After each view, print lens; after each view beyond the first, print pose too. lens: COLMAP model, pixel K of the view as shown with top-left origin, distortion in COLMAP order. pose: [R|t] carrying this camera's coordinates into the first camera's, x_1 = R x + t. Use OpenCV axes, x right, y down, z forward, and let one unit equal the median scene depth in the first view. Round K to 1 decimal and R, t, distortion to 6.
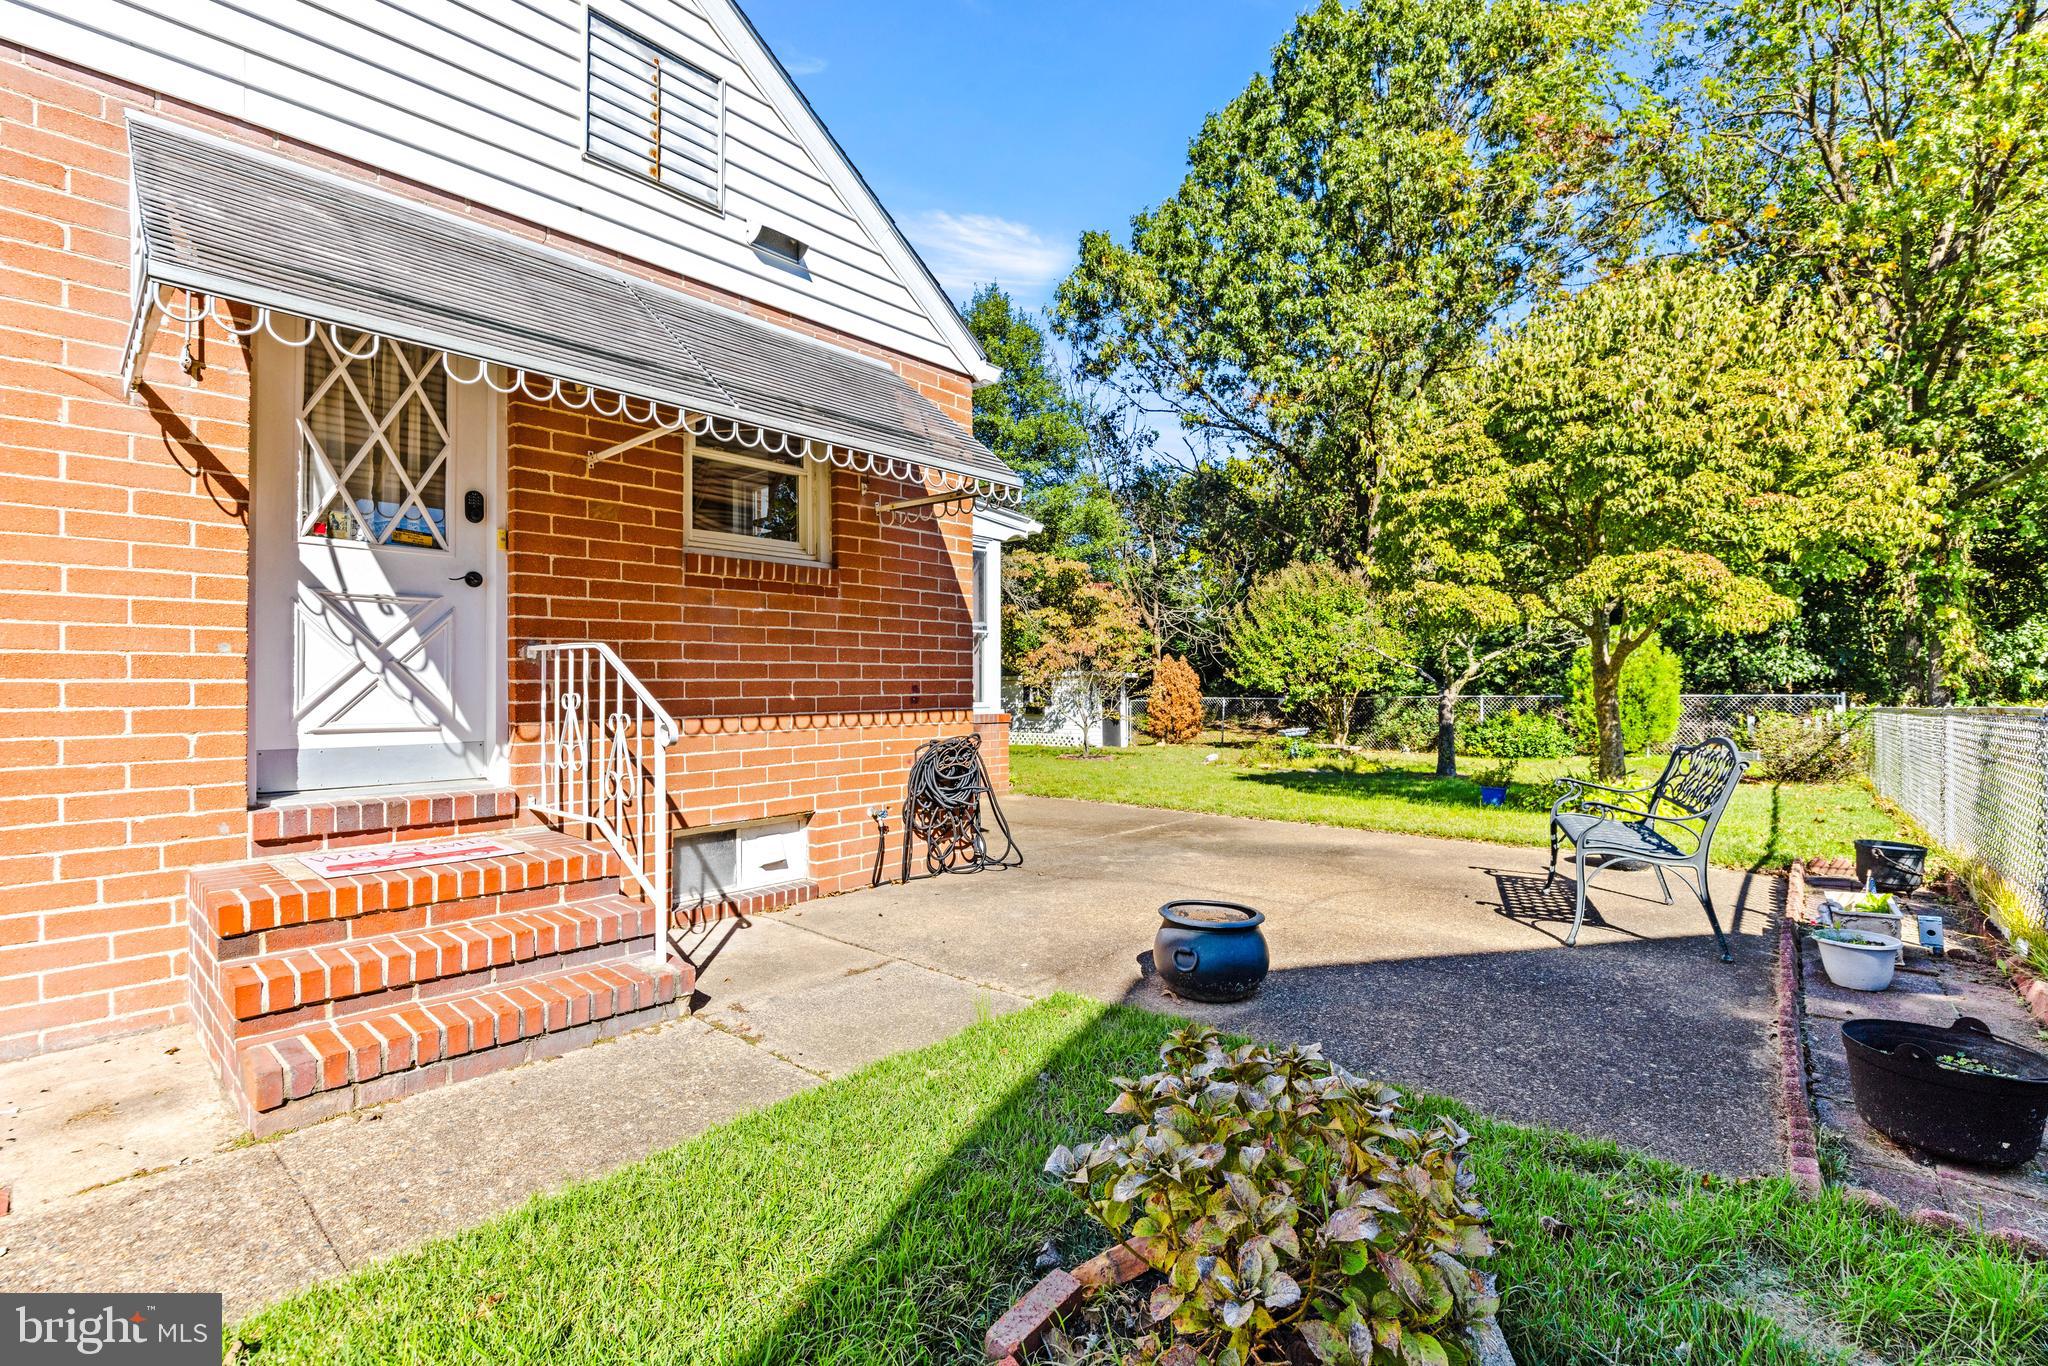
lens RADIAL K [[906.3, 0, 1027.7], [0, 906.3, 689.7], [0, 0, 1]] dist [0.001717, 0.000016]
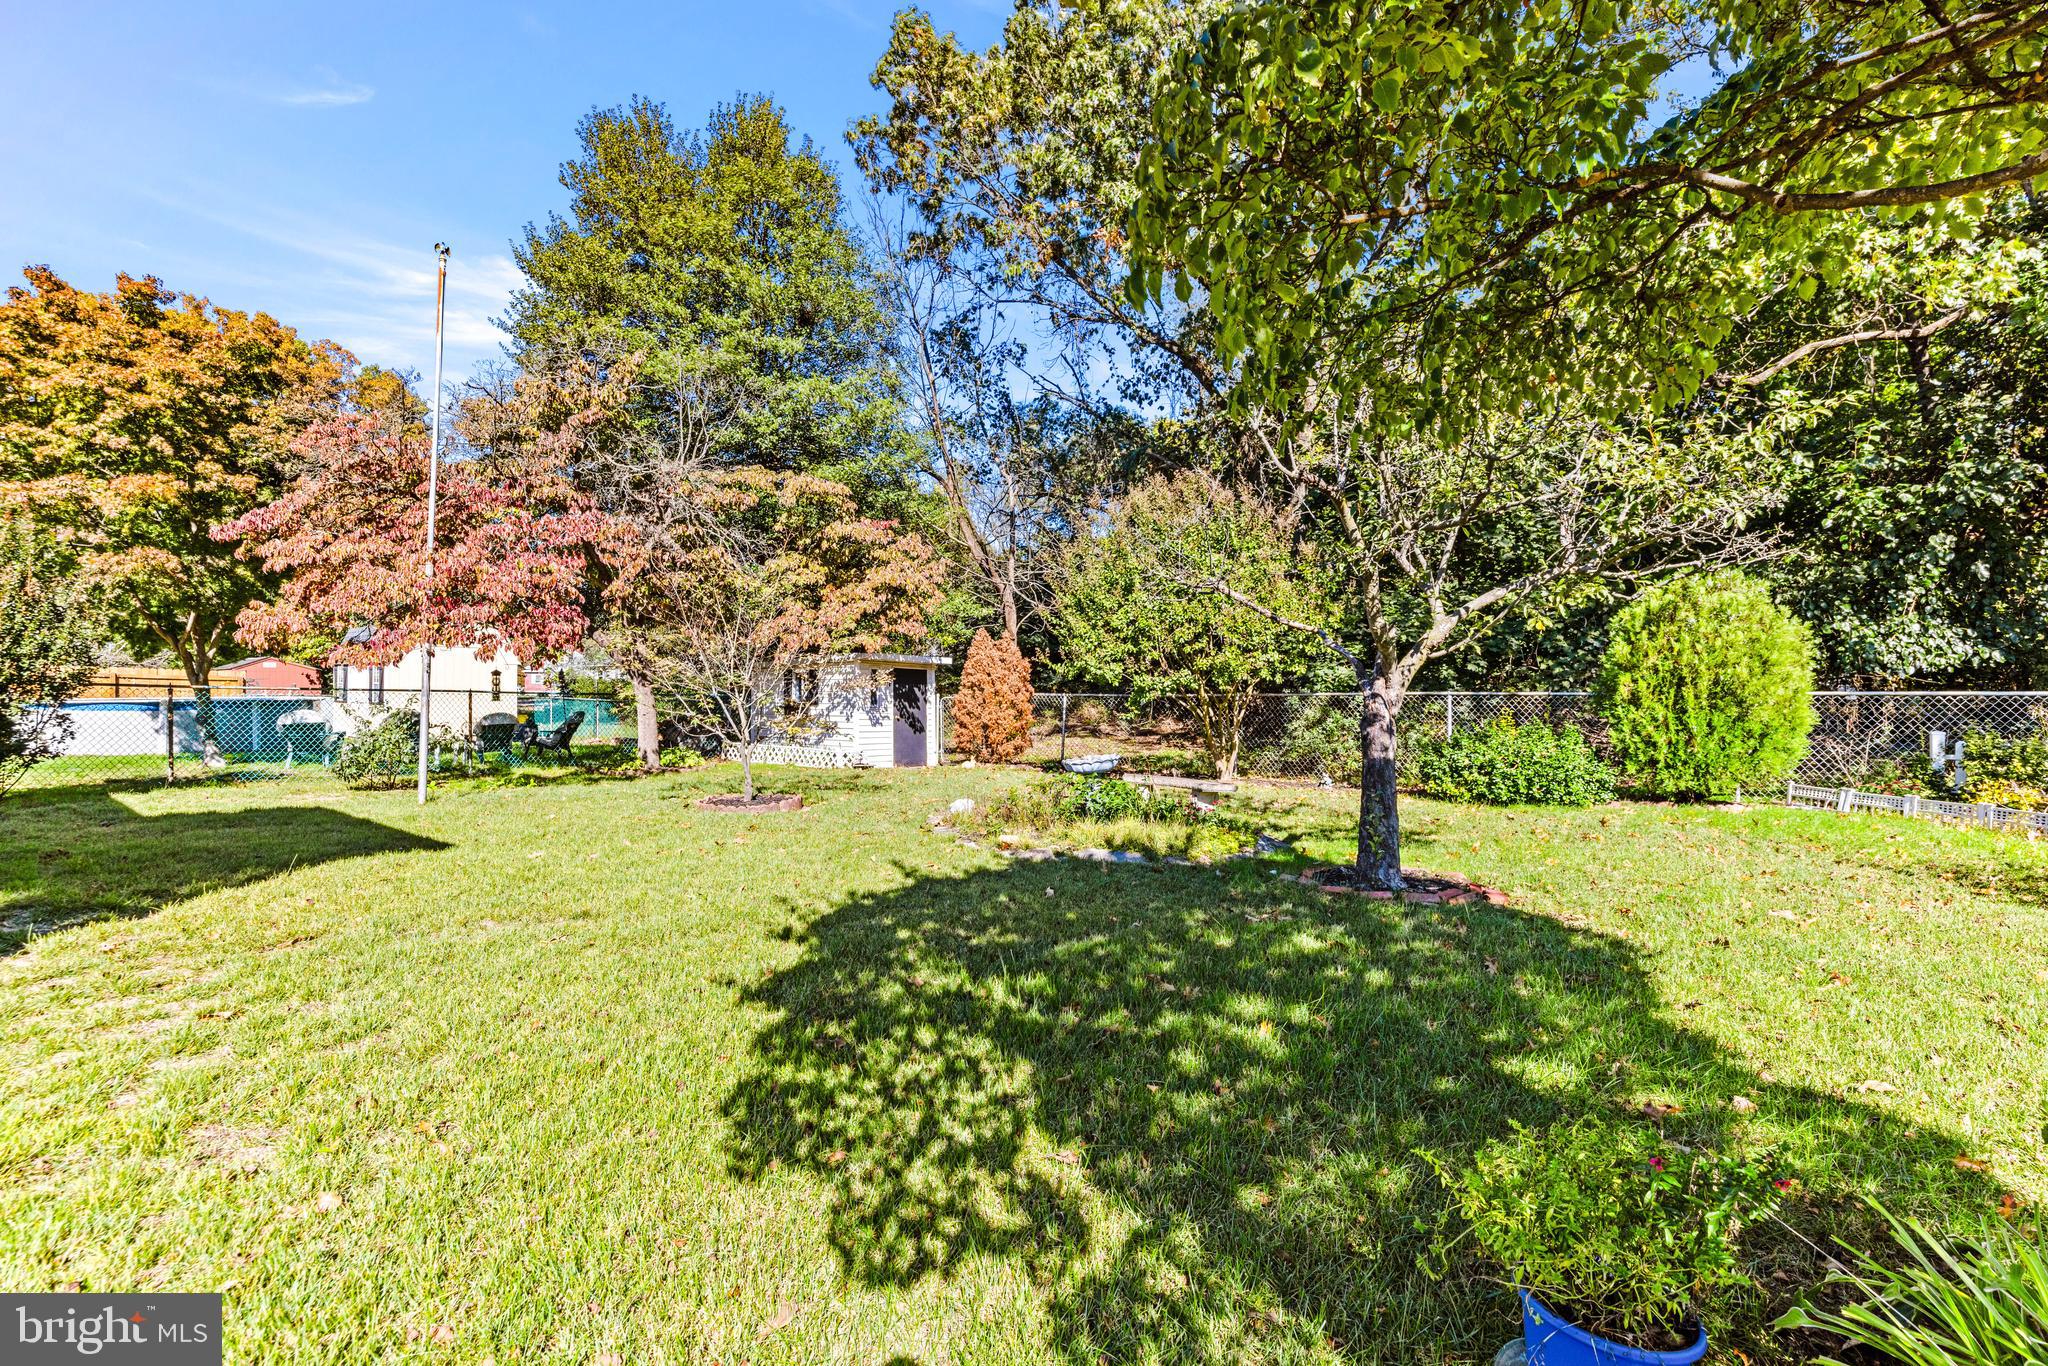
lens RADIAL K [[906.3, 0, 1025.9], [0, 906.3, 682.4], [0, 0, 1]] dist [0.001717, 0.000016]
pose [[0.999242, 0.001897, 0.038891, 0.185573], [-0.001828, 0.999997, -0.001814, 0.001857], [-0.038894, 0.001741, 0.999242, 0.386492]]
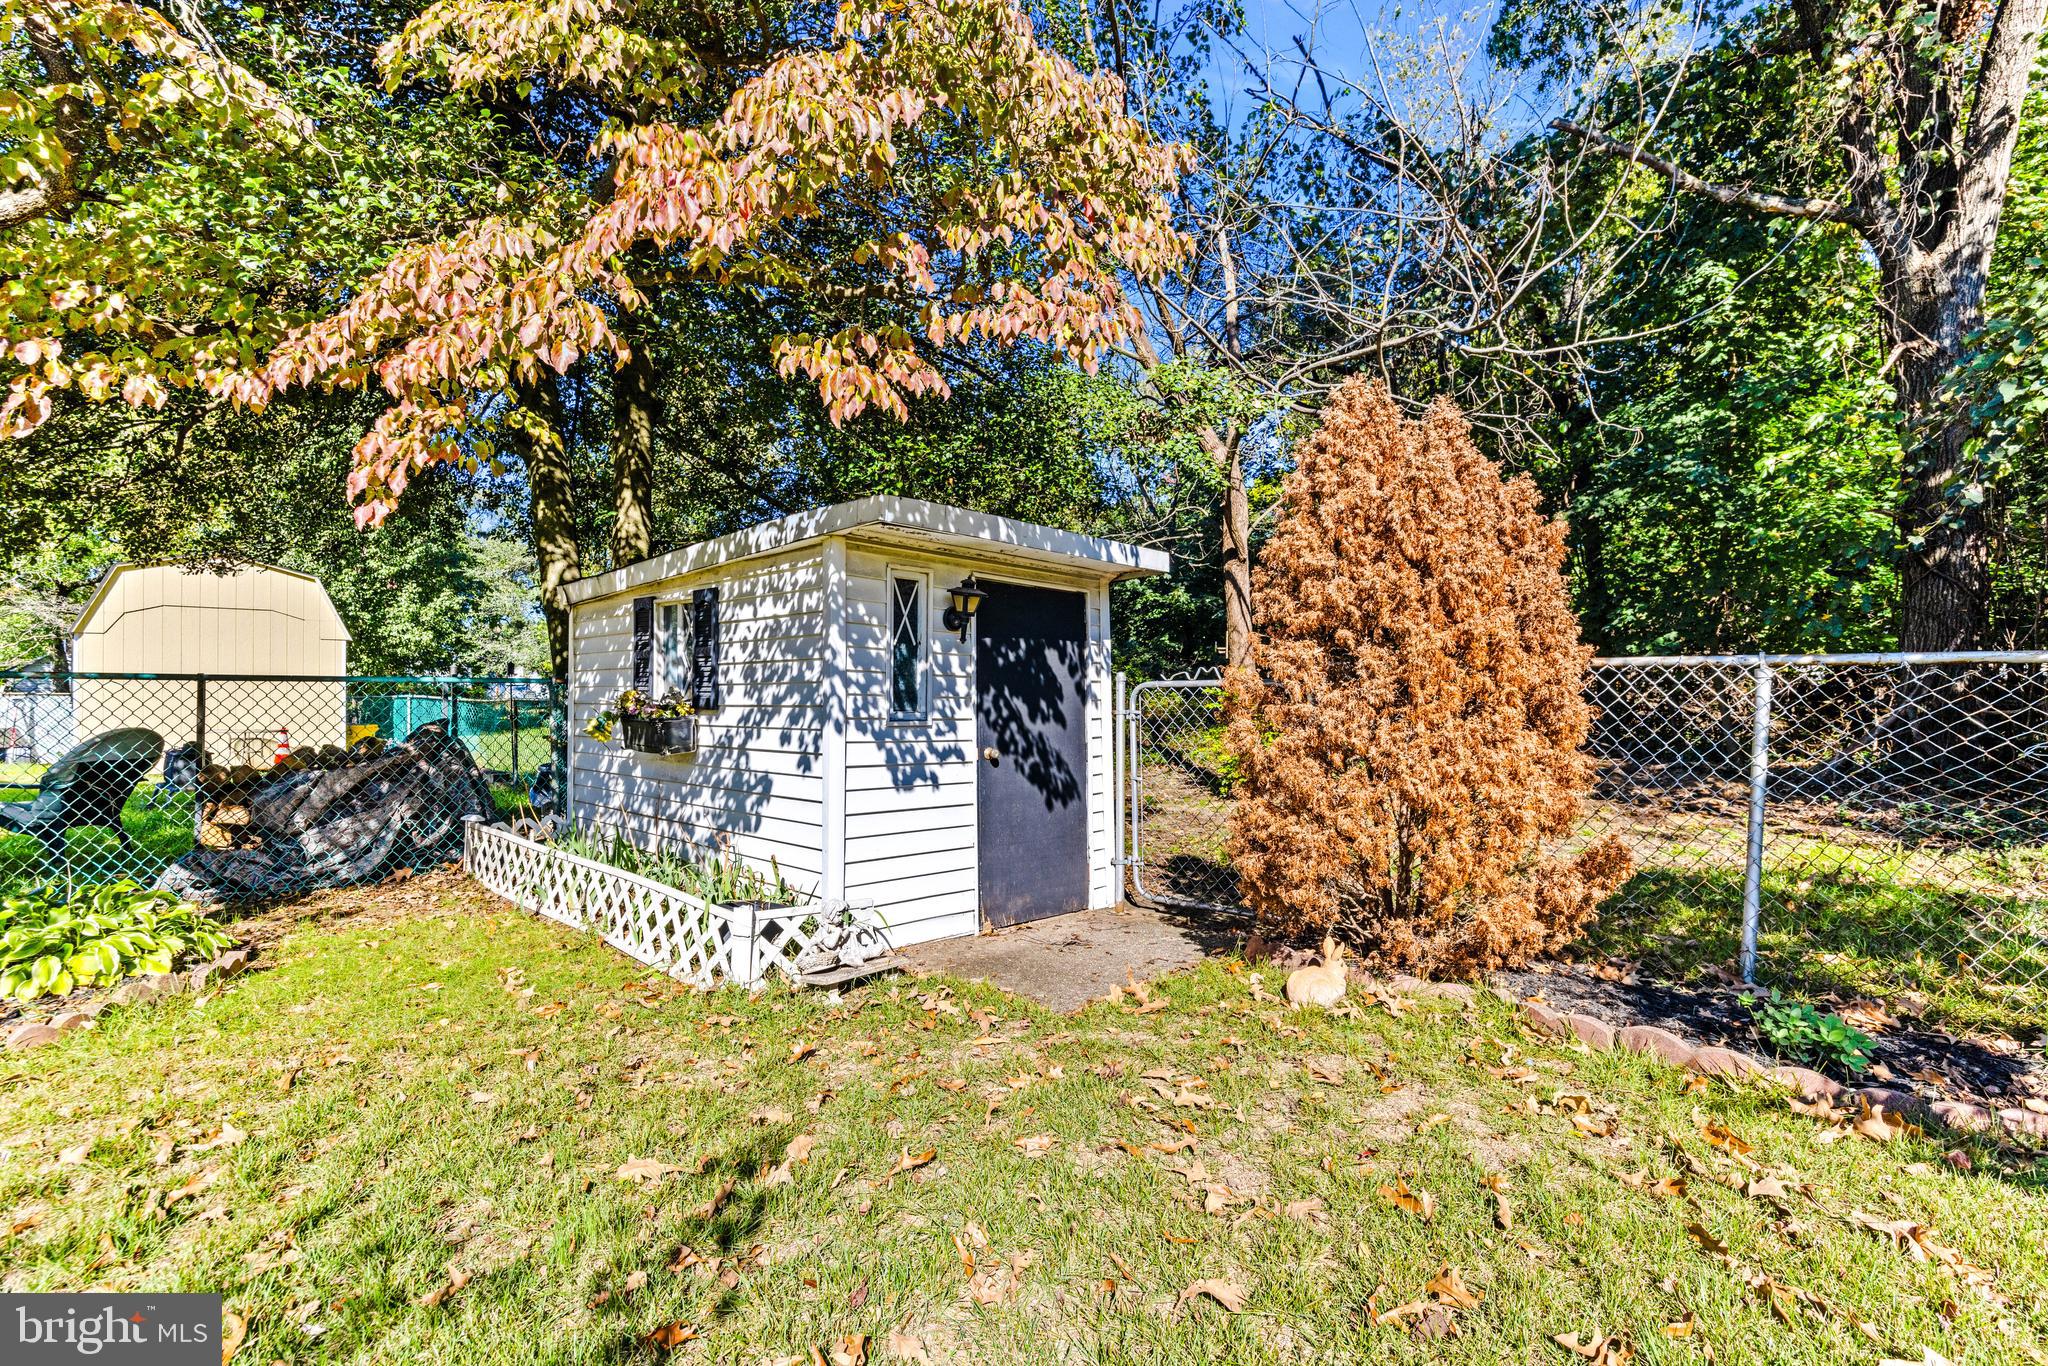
lens RADIAL K [[906.3, 0, 1020.6], [0, 906.3, 685.5], [0, 0, 1]] dist [0.001717, 0.000016]
pose [[0.998158, -0.004362, -0.060513, 0.123421], [0.004189, 0.999987, -0.002981, 0.015724], [0.060525, 0.002722, 0.998163, 0.977917]]
